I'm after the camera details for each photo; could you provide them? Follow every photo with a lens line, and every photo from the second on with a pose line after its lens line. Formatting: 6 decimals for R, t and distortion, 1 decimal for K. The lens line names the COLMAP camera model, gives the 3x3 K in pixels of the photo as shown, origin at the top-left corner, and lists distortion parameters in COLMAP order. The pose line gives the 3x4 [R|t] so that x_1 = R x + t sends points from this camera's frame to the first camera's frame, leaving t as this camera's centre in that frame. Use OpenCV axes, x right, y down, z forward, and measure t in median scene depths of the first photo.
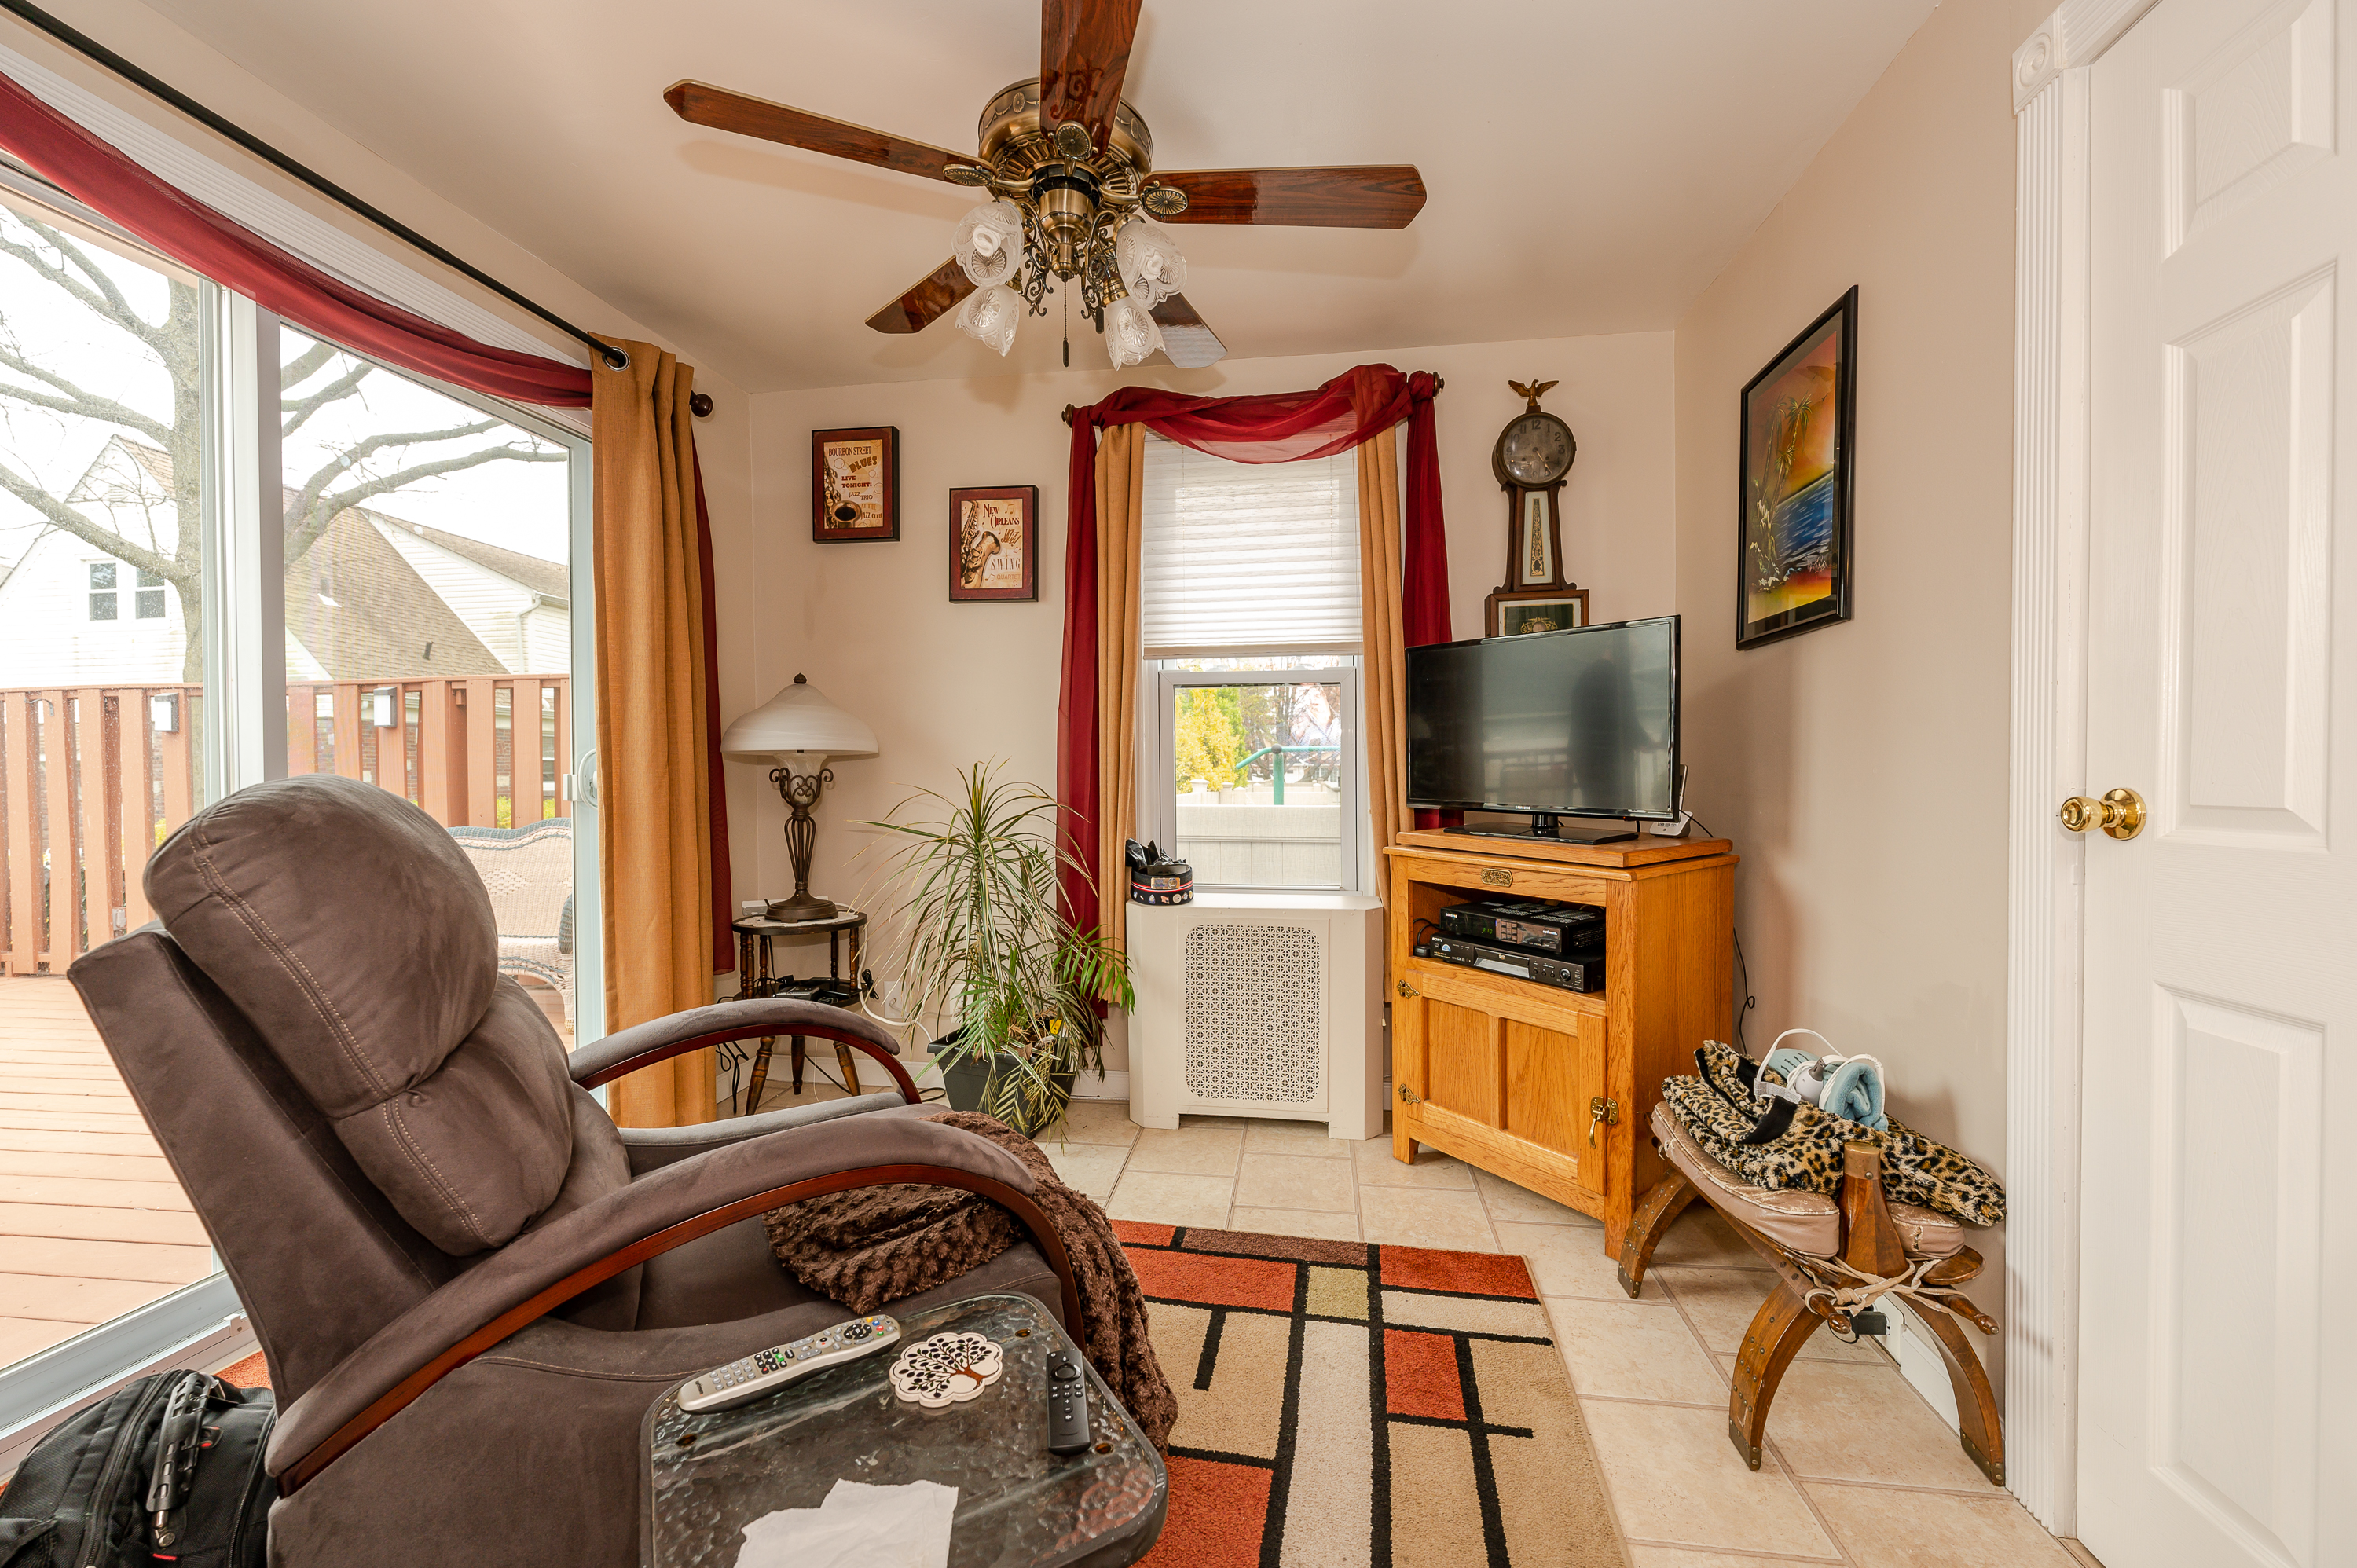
lens RADIAL K [[960.2, 0, 1178.9], [0, 960.2, 792.1], [0, 0, 1]] dist [-0.002609, 0.000505]
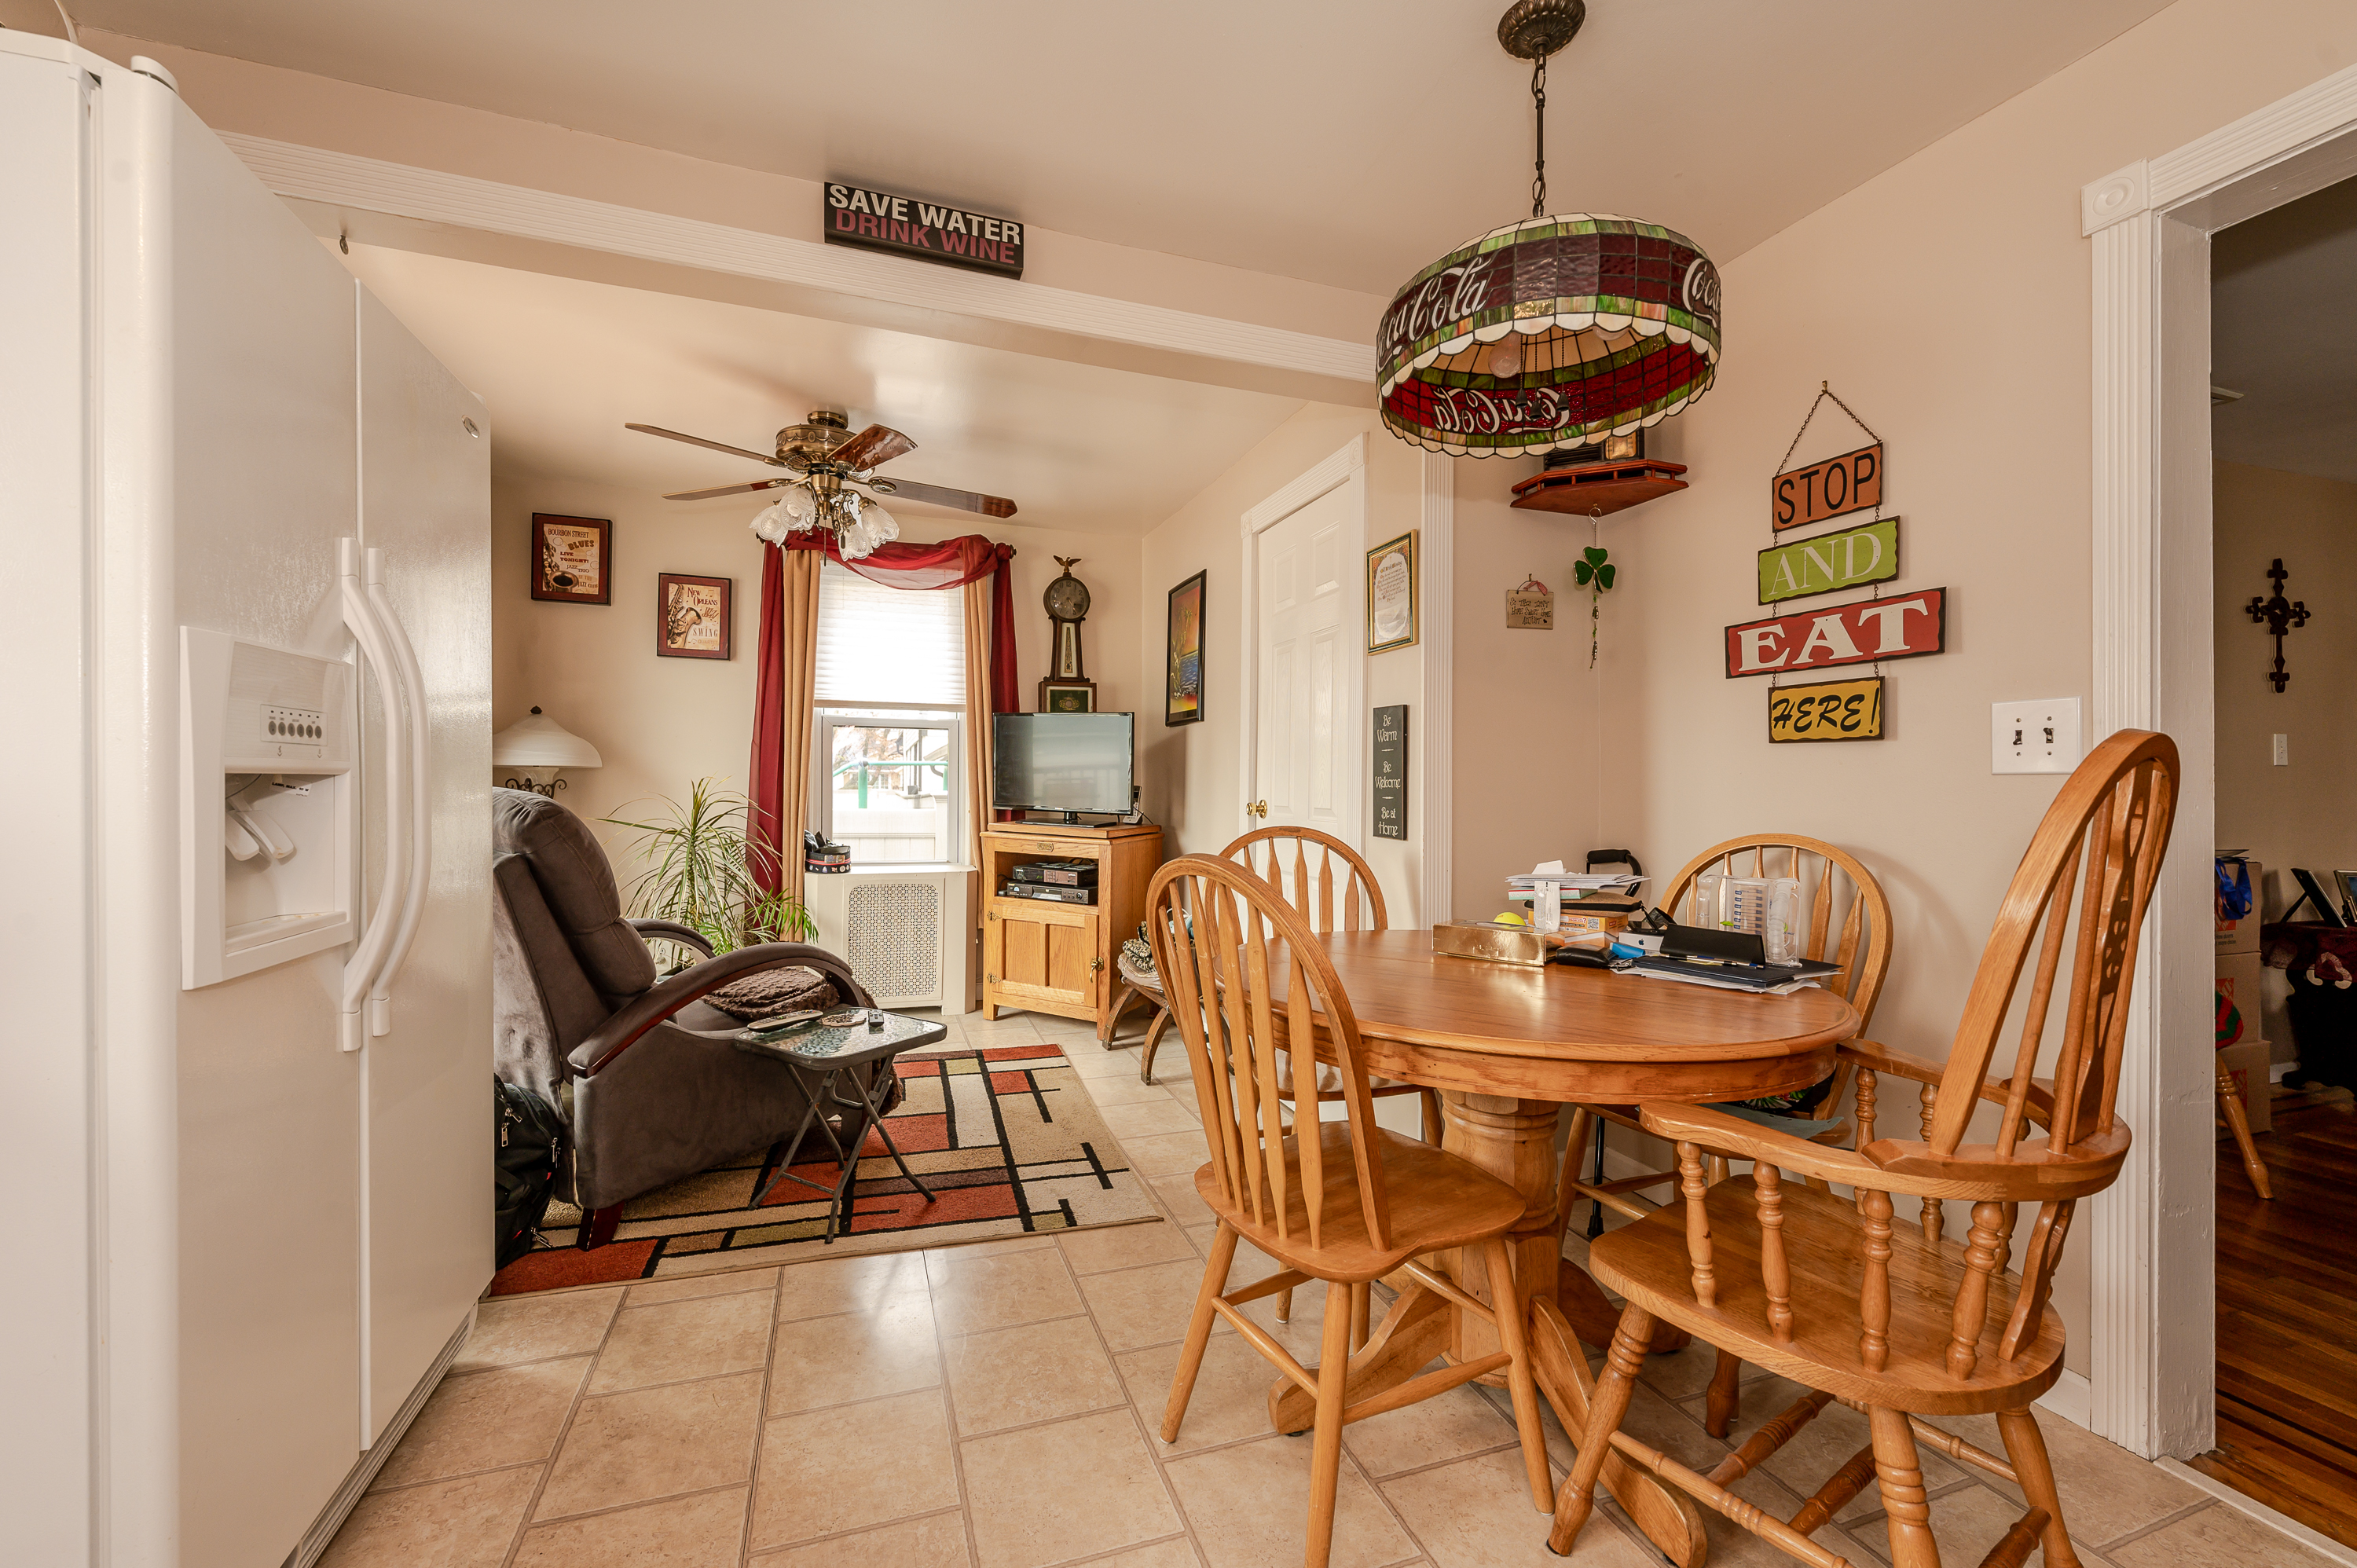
lens RADIAL K [[960.2, 0, 1174.2], [0, 960.2, 781.8], [0, 0, 1]] dist [-0.002609, 0.000505]
pose [[0.895667, 0.014611, 0.444484, -0.210697], [-0.006328, 0.999778, -0.020113, 0.000816], [-0.444680, 0.015202, 0.895561, -0.599866]]
